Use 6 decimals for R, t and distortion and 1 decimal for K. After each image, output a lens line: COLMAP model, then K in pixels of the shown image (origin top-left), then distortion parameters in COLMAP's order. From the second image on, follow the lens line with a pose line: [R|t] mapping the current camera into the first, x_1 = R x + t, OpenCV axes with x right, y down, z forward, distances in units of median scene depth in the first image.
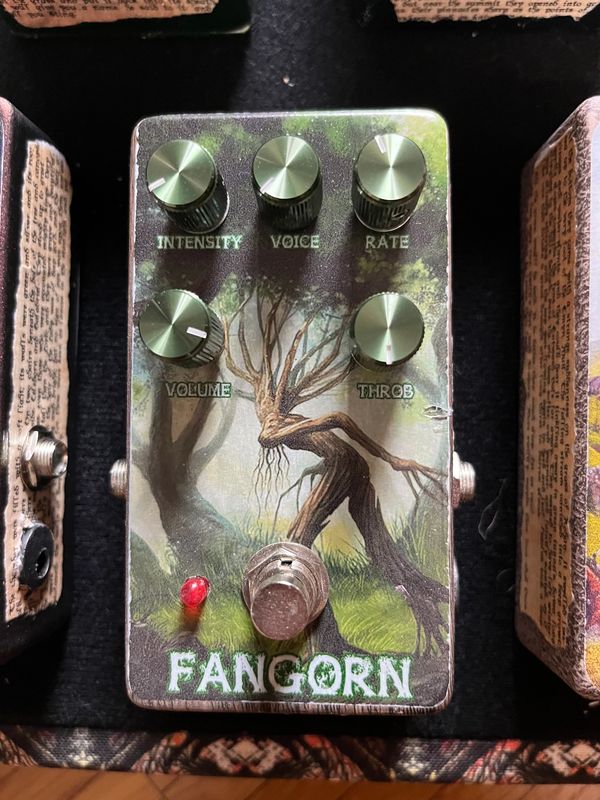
lens RADIAL K [[627.4, 0, 298.9], [0, 627.4, 400.9], [0, 0, 1]] dist [-0.003740, -0.018890]
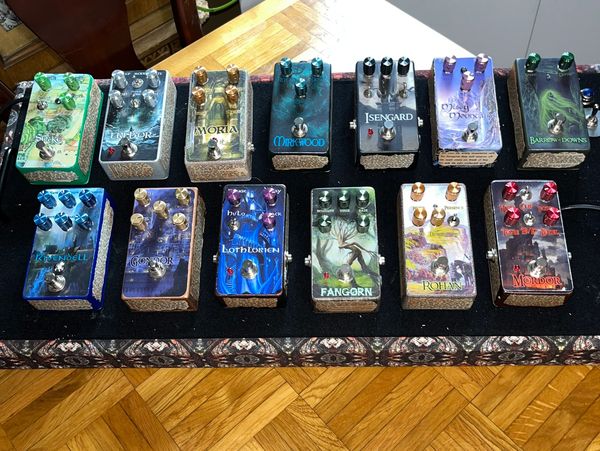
lens RADIAL K [[470.6, 0, 299.8], [0, 470.6, 226.3], [0, 0, 1]] dist [-0.003740, -0.018890]
pose [[0.999447, -0.005173, -0.032854, -0.250763], [-0.007255, 0.930124, -0.367175, 1.292874], [0.032458, 0.367210, 0.929572, -2.548764]]
